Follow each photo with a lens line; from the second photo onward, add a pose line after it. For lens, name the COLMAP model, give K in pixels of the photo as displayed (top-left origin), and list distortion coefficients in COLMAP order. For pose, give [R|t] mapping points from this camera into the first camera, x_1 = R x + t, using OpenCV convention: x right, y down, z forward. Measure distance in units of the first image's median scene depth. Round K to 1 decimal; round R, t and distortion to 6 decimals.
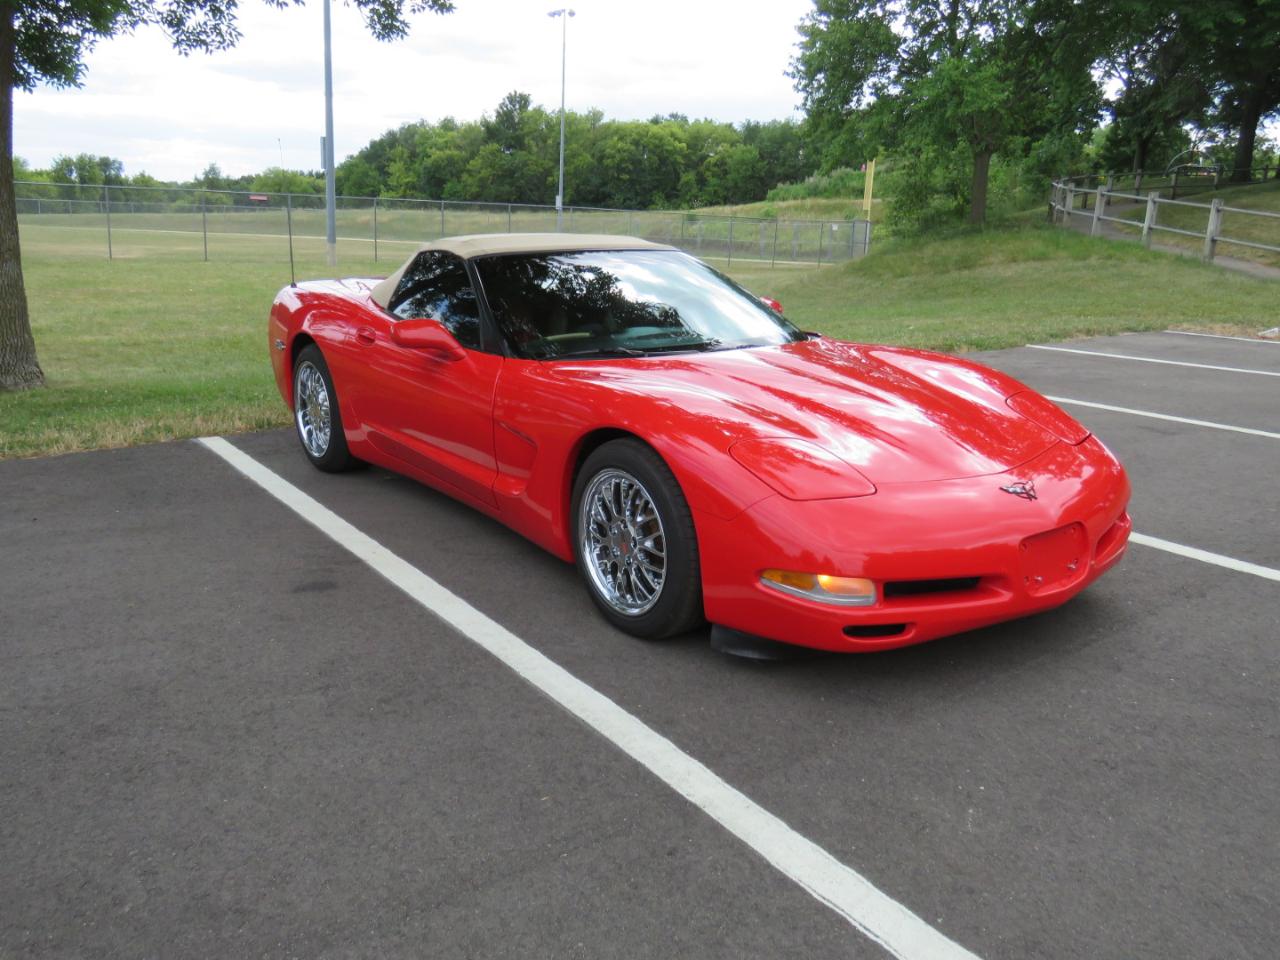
lens RADIAL K [[1012.4, 0, 635.6], [0, 1012.4, 490.4], [0, 0, 1]] dist [0.005462, -0.008404]
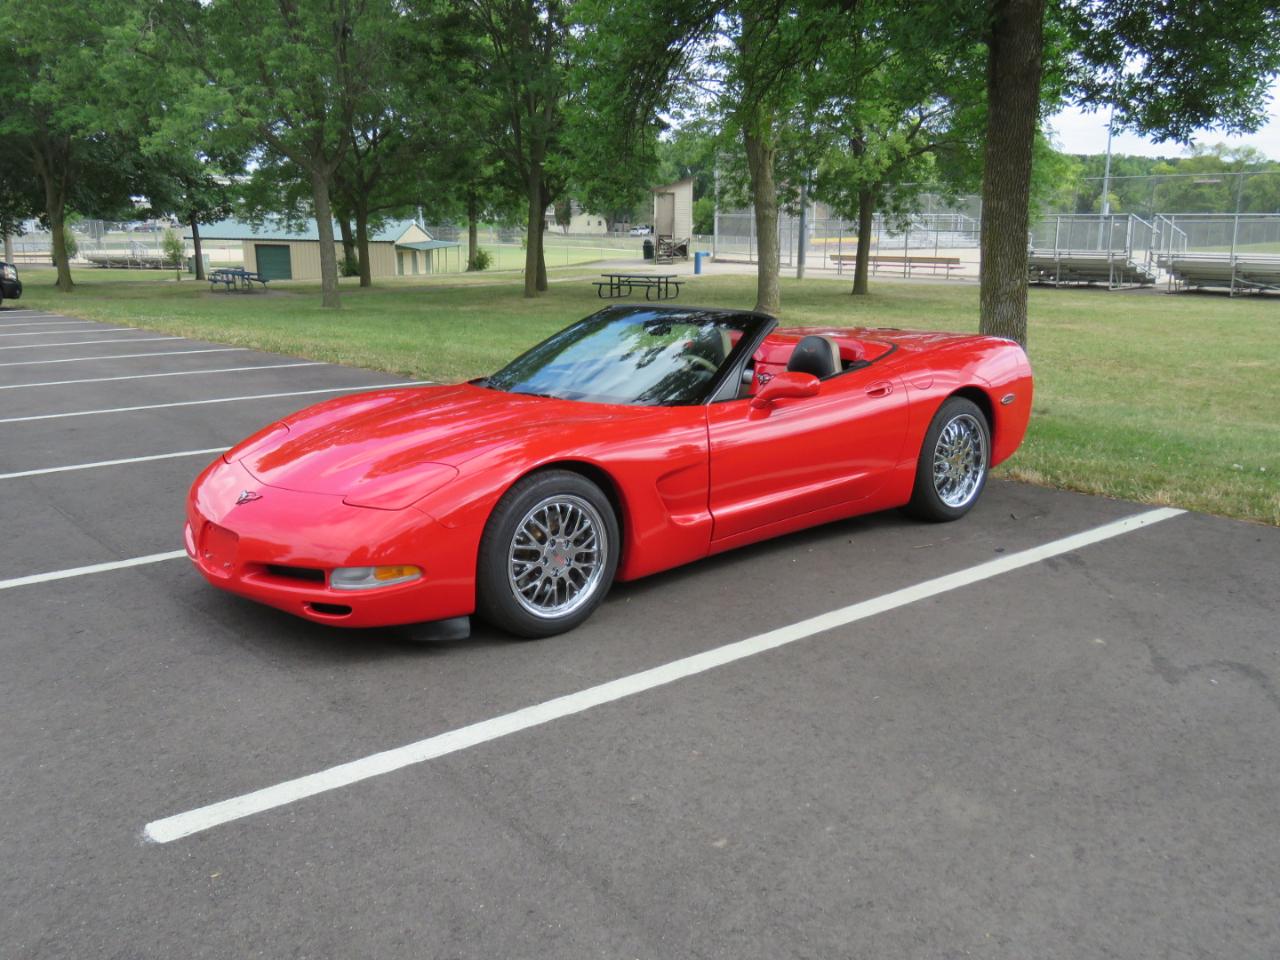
lens RADIAL K [[1109.7, 0, 626.0], [0, 1109.7, 476.1], [0, 0, 1]] dist [0.007086, -0.009587]
pose [[0.068911, 0.191843, -0.979003, 0.200897], [-0.252814, 0.952661, 0.168885, -0.043336], [0.965058, 0.235868, 0.114149, 0.145589]]
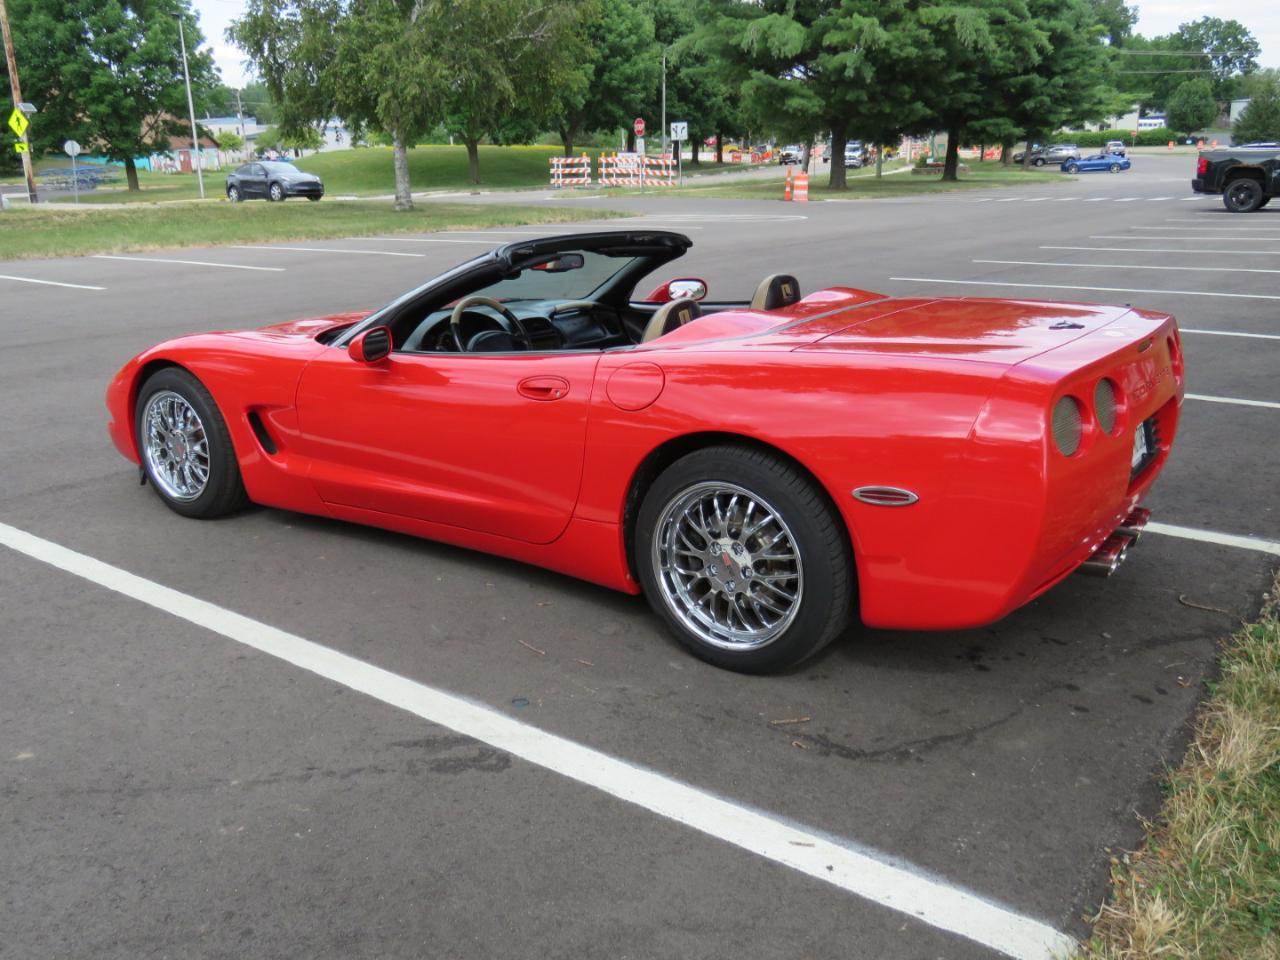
lens RADIAL K [[1109.7, 0, 639.9], [0, 1109.7, 475.4], [0, 0, 1]] dist [0.007086, -0.009587]
pose [[-0.952245, 0.088458, -0.292241, 0.034494], [-0.073439, 0.862665, 0.500416, -0.091439], [0.296372, 0.497980, -0.814972, 0.319081]]
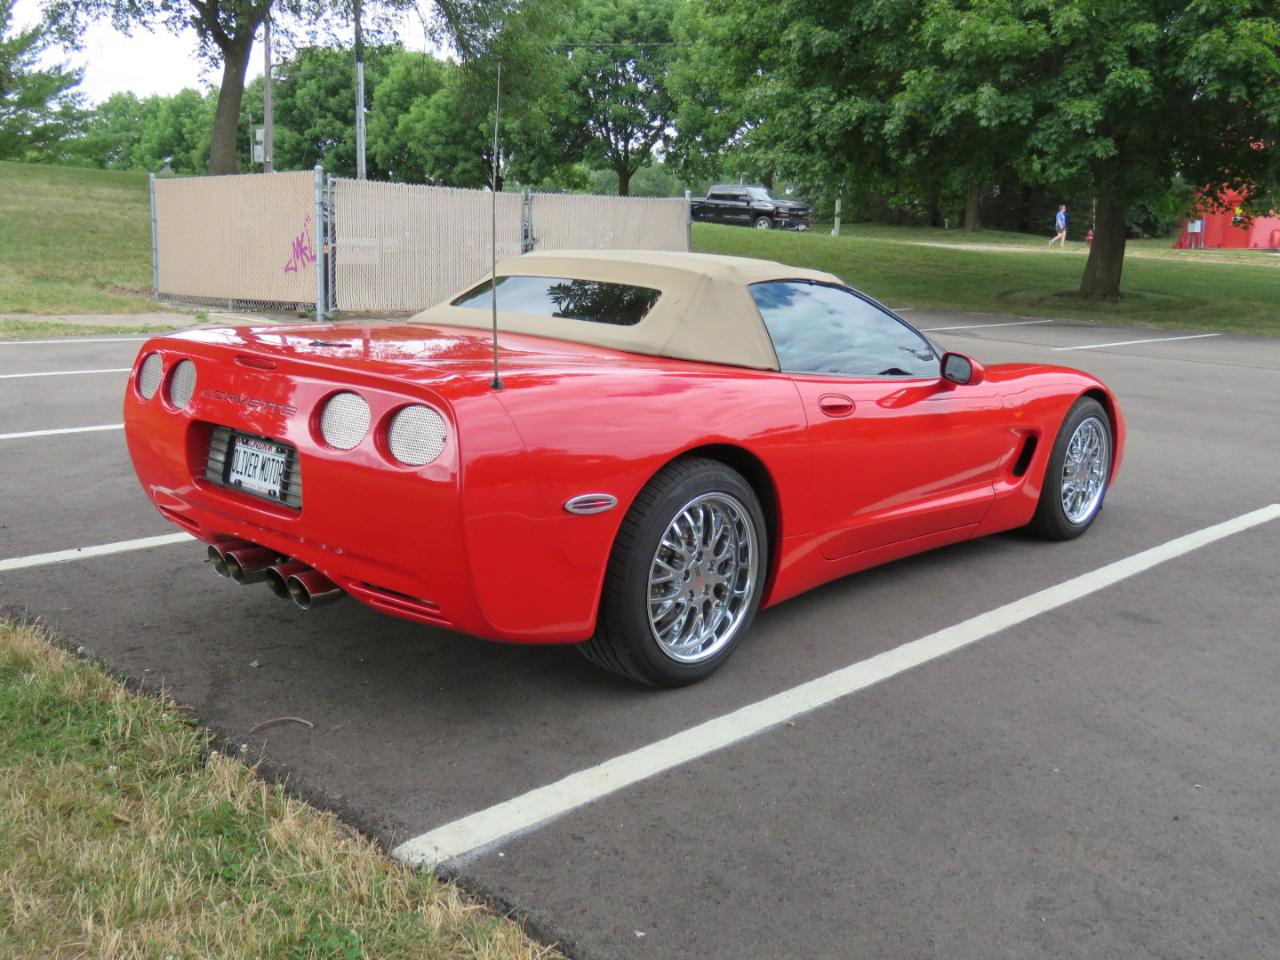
lens RADIAL K [[1253.2, 0, 643.6], [0, 1253.2, 489.5], [0, 0, 1]] dist [-0.005354, 0.000000]
pose [[-0.186161, -0.214016, 0.958927, -0.184228], [0.223460, 0.941188, 0.253438, -0.058762], [-0.956770, 0.261462, -0.127389, 0.212752]]
